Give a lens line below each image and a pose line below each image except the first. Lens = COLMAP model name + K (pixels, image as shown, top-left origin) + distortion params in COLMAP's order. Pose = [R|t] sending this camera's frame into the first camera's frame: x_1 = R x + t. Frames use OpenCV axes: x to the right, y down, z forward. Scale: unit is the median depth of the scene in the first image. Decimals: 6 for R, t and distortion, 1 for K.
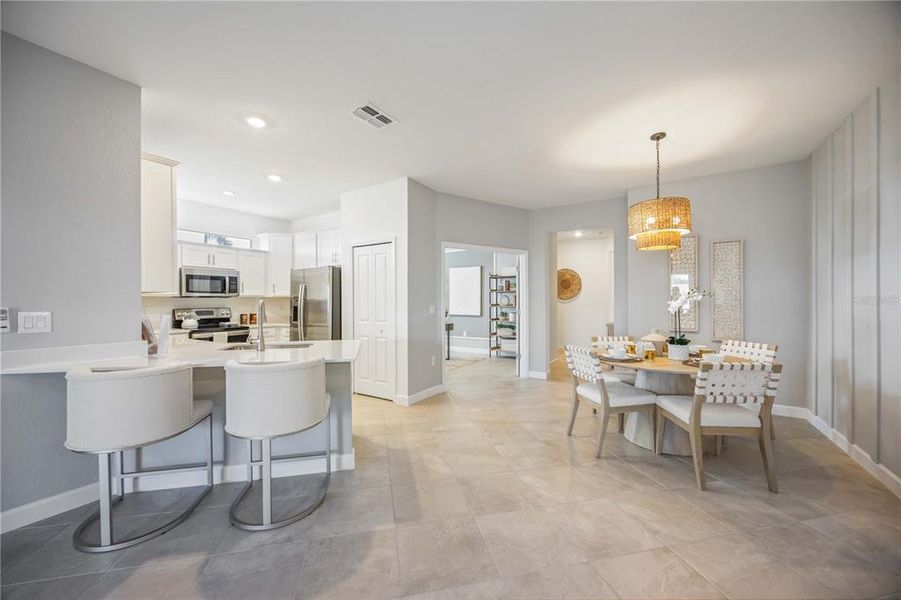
lens RADIAL K [[342.3, 0, 450.4], [0, 342.3, 302.4], [0, 0, 1]] dist [-0.002195, 0.000193]
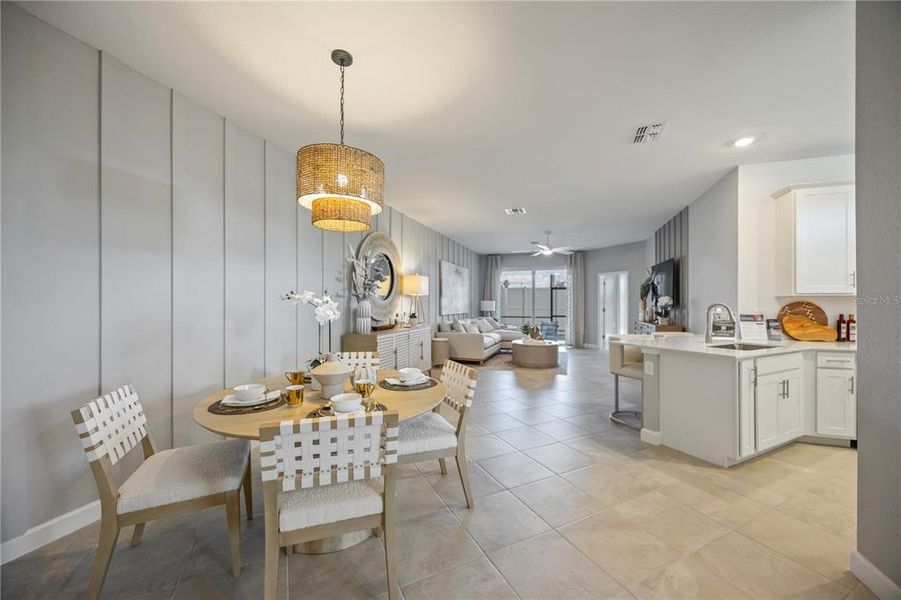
lens RADIAL K [[342.3, 0, 450.4], [0, 342.3, 302.4], [0, 0, 1]] dist [-0.002195, 0.000193]
pose [[-0.973692, 0.004444, -0.227825, 0.351217], [0.002500, 0.999958, 0.008819, -0.012017], [0.227855, 0.008018, -0.973662, 1.067217]]
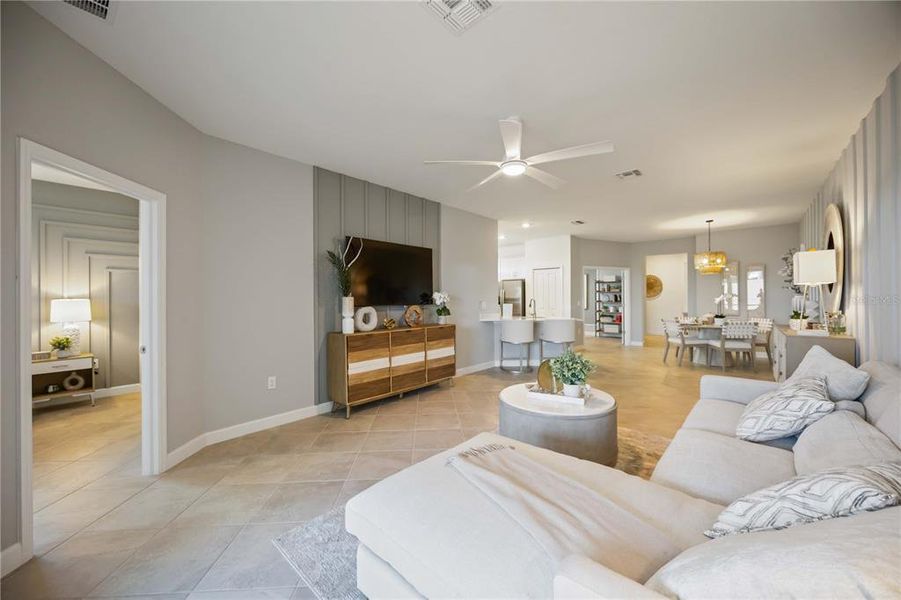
lens RADIAL K [[343.7, 0, 448.6], [0, 343.7, 298.3], [0, 0, 1]] dist [-0.001367, 0.000356]
pose [[0.986208, -0.002223, -0.165495, -0.404600], [0.001156, 0.999978, -0.006546, 0.005420], [0.165506, 0.006264, 0.986189, -0.866772]]
